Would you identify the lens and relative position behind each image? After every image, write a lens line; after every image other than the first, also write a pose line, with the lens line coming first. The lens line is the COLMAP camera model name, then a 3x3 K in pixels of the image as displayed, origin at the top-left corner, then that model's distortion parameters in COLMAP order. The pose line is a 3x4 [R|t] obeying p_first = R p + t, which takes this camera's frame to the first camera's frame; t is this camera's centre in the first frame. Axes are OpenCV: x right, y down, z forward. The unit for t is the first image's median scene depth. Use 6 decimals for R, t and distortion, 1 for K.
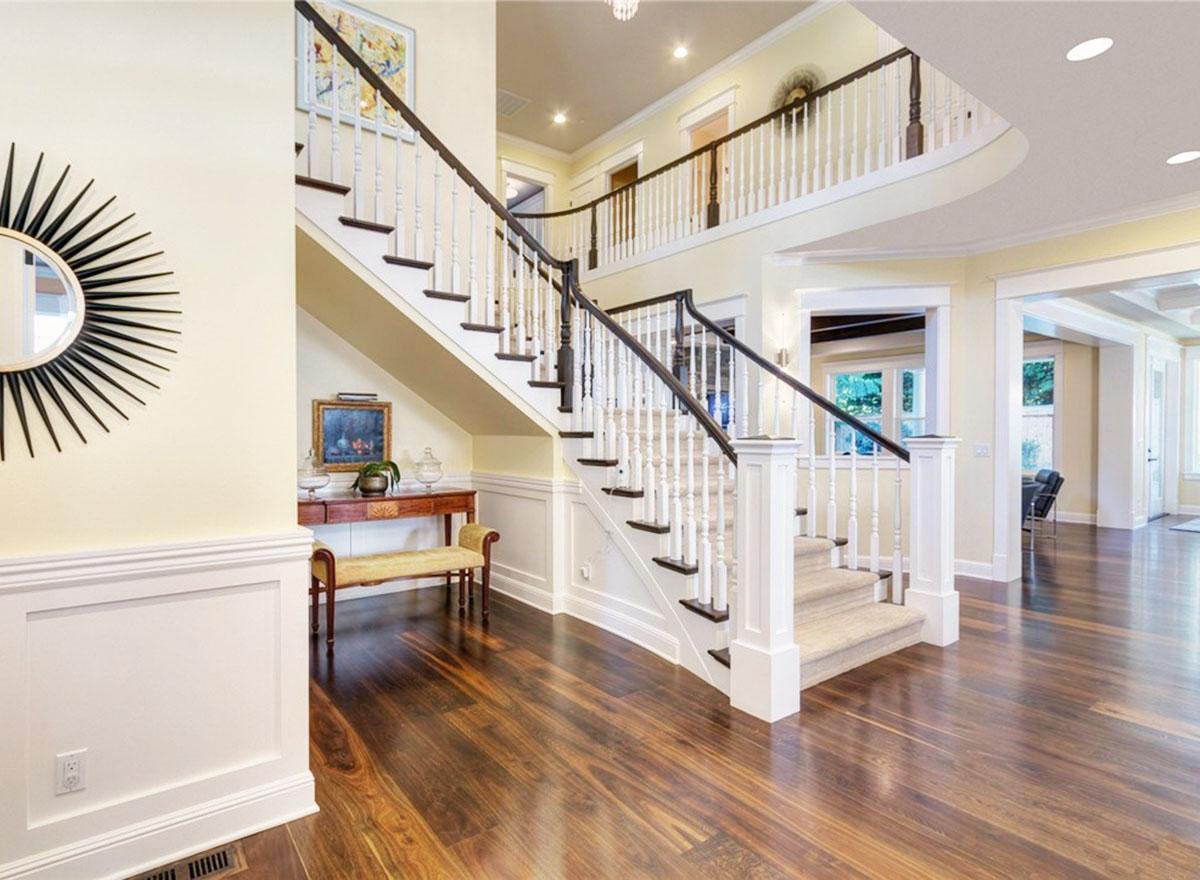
lens RADIAL K [[616.1, 0, 597.5], [0, 616.1, 436.7], [0, 0, 1]] dist [-0.003080, -0.000392]
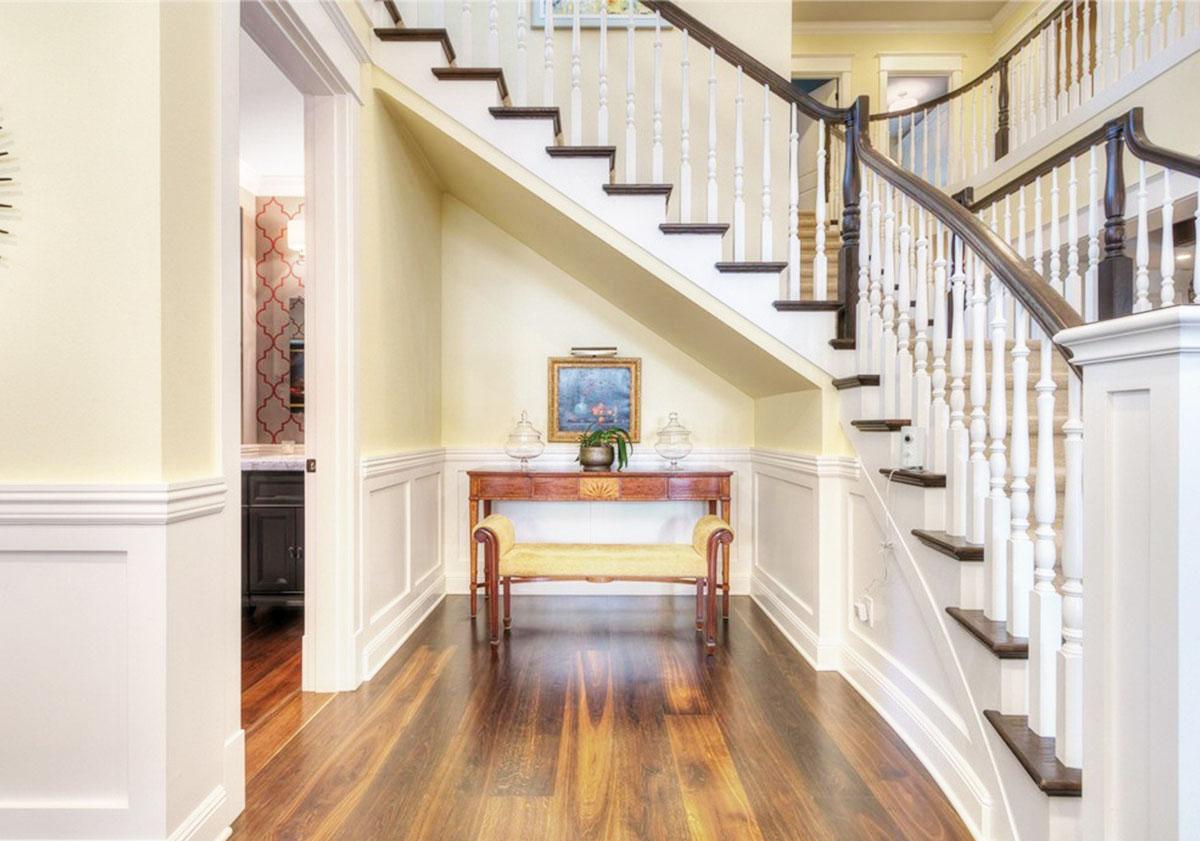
lens RADIAL K [[646.9, 0, 594.9], [0, 646.9, 431.0], [0, 0, 1]] dist [0.000388, 0.000590]
pose [[0.786628, -0.000644, -0.617427, 0.153208], [0.001734, 0.999998, 0.001167, 0.042459], [0.617425, -0.001988, 0.786628, 0.330417]]
